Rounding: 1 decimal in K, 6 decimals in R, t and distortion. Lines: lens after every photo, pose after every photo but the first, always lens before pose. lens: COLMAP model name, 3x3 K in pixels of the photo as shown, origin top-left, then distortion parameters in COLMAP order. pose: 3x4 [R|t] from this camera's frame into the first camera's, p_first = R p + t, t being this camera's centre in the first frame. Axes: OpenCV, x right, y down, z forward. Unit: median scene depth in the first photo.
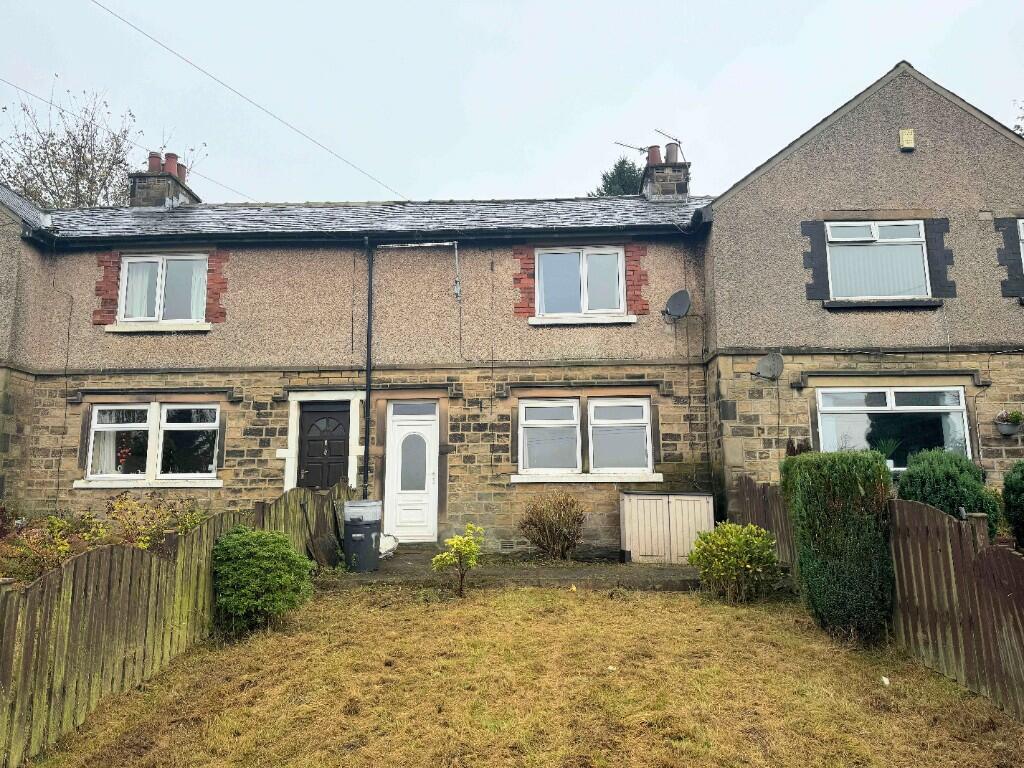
lens RADIAL K [[711.1, 0, 512.9], [0, 711.1, 387.9], [0, 0, 1]] dist [0.070284, -0.002565]
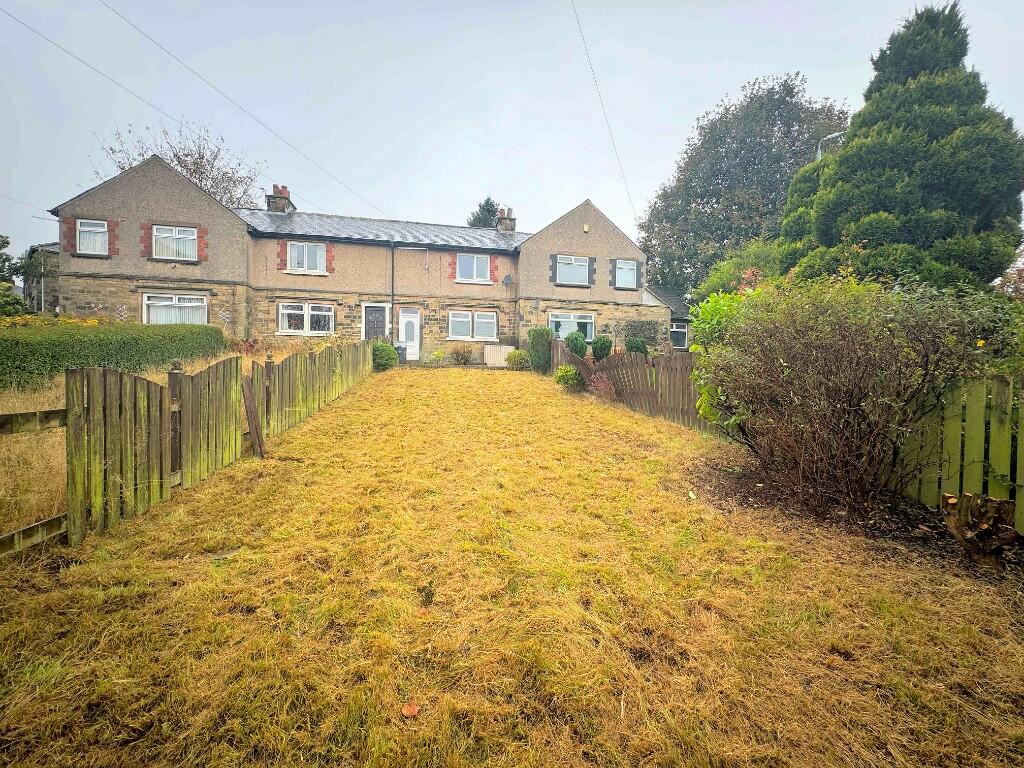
lens RADIAL K [[407.9, 0, 511.0], [0, 407.9, 380.7], [0, 0, 1]] dist [-0.004095, 0.000051]
pose [[0.972429, 0.019519, 0.232381, -0.120818], [-0.060163, 0.983756, 0.169131, 0.003552], [-0.225305, -0.178449, 0.957807, -0.608415]]
